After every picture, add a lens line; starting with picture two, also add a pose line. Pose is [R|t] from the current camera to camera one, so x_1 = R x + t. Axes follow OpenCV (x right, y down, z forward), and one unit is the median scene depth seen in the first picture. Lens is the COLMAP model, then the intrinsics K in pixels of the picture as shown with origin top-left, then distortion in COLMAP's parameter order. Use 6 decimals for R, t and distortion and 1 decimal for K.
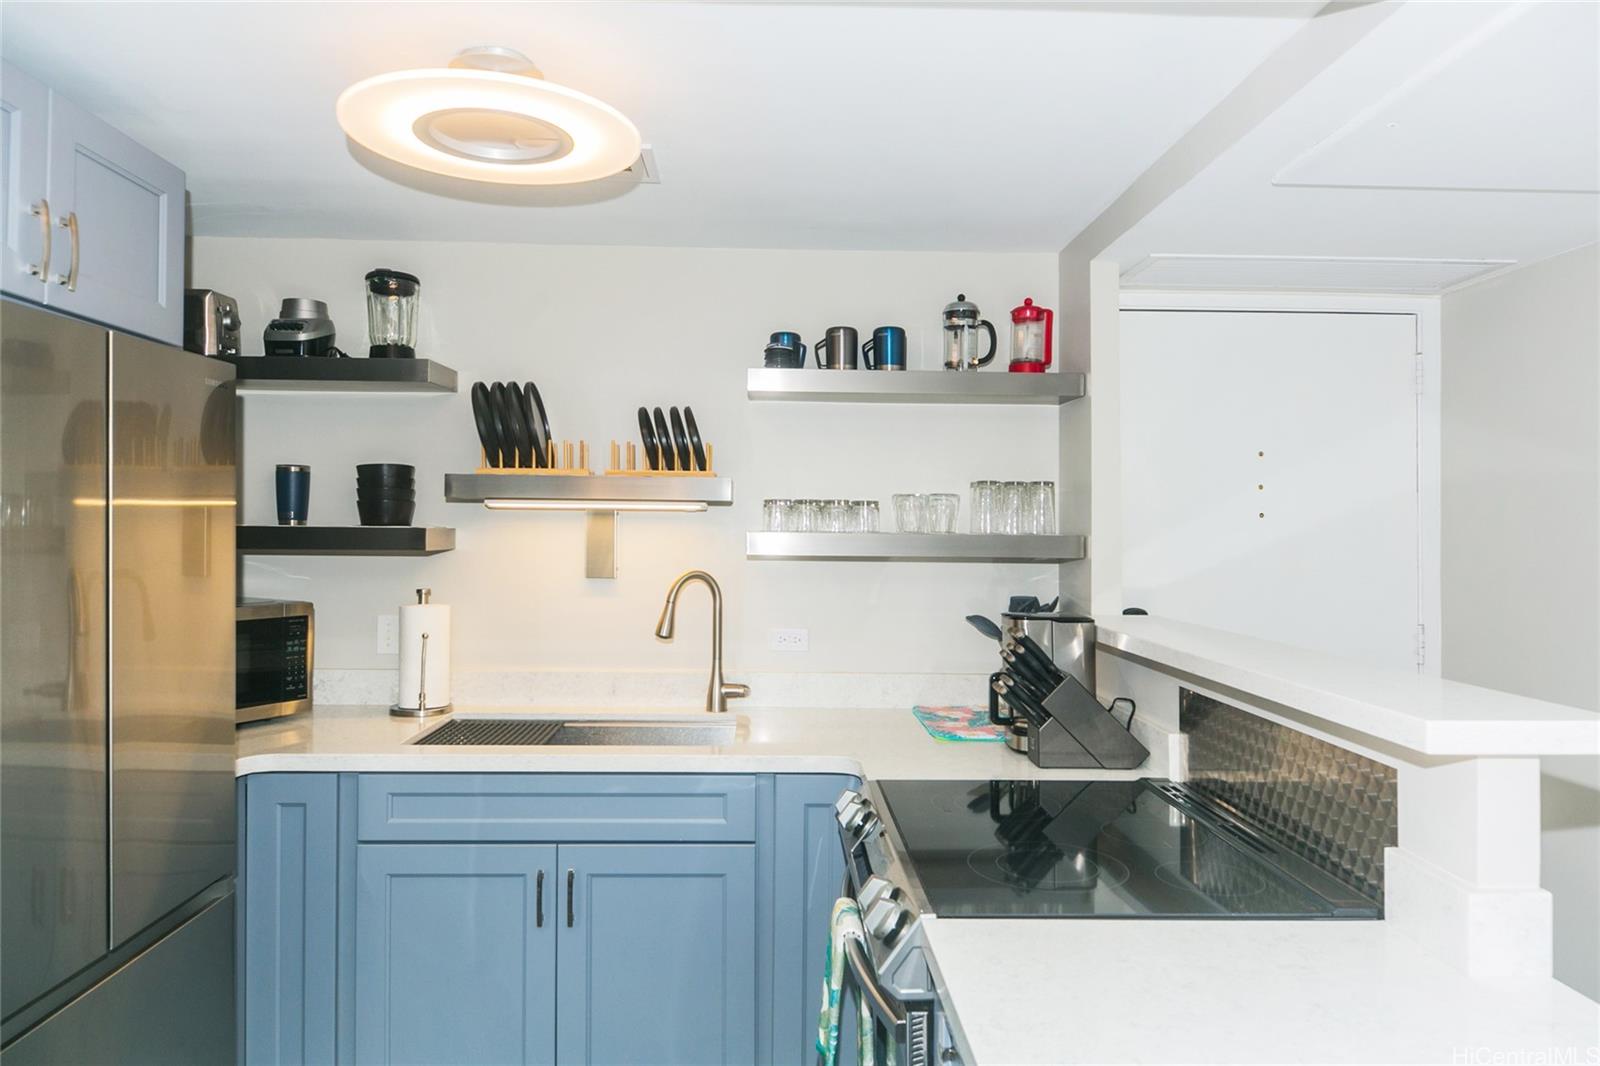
lens RADIAL K [[1034.3, 0, 800.0], [0, 1034.3, 533.0], [0, 0, 1]] dist [0.005073, 0.000486]
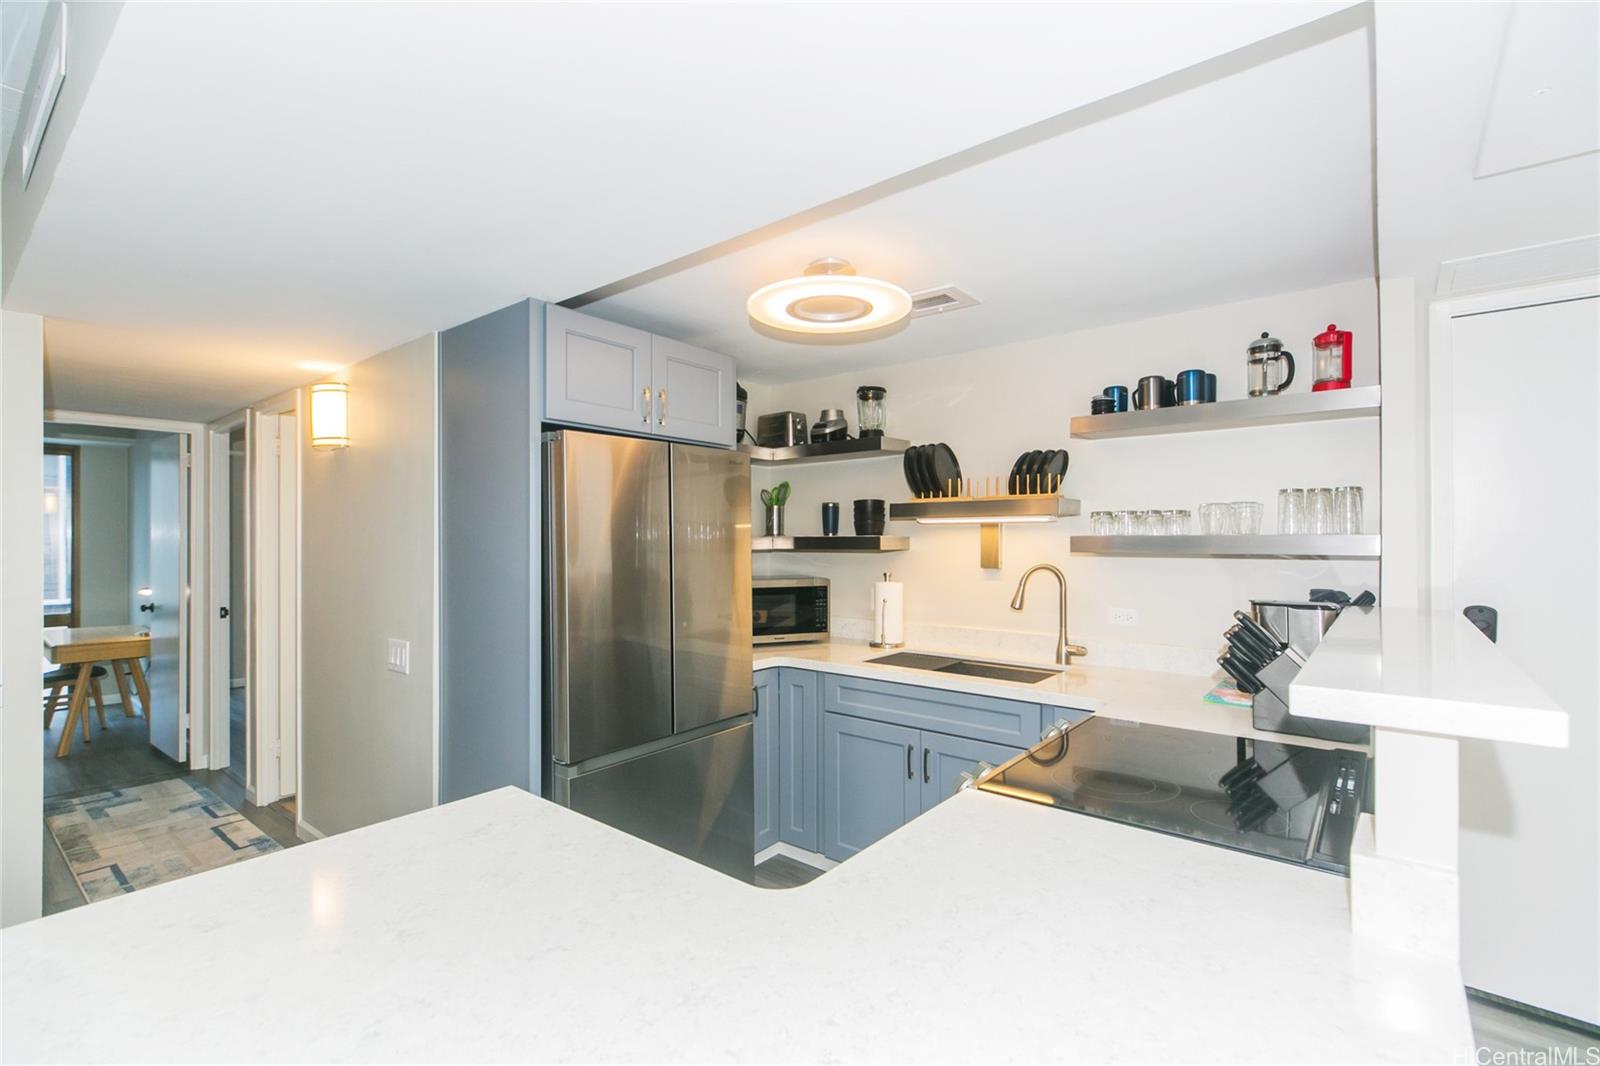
lens RADIAL K [[708.6, 0, 820.0], [0, 708.6, 561.6], [0, 0, 1]] dist [-0.000865, -0.000181]
pose [[0.767501, 0.006829, -0.641011, 0.289840], [0.005965, 0.999824, 0.017795, 0.014755], [0.641020, -0.017481, 0.767325, 0.046741]]
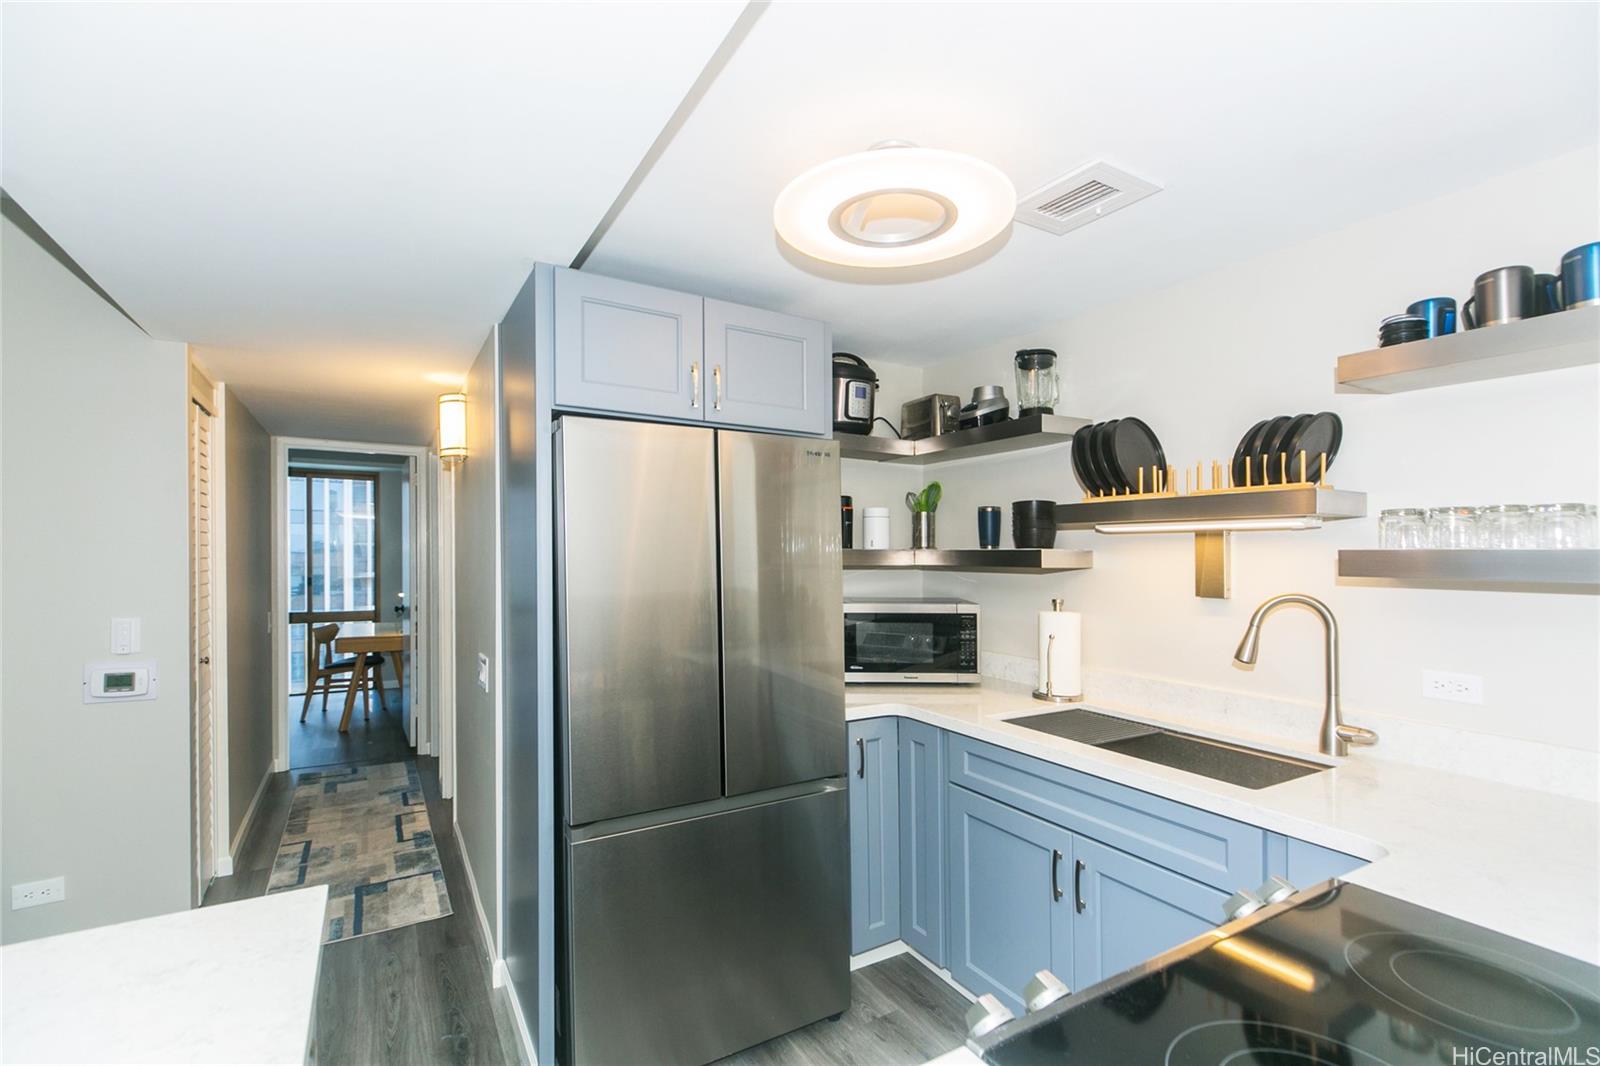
lens RADIAL K [[716.3, 0, 798.6], [0, 716.3, 558.8], [0, 0, 1]] dist [-0.002356, -0.001030]
pose [[0.480598, -0.002941, -0.876936, 0.241665], [-0.006142, 0.999959, -0.006719, 0.013416], [0.876919, 0.008615, 0.480560, 0.314620]]
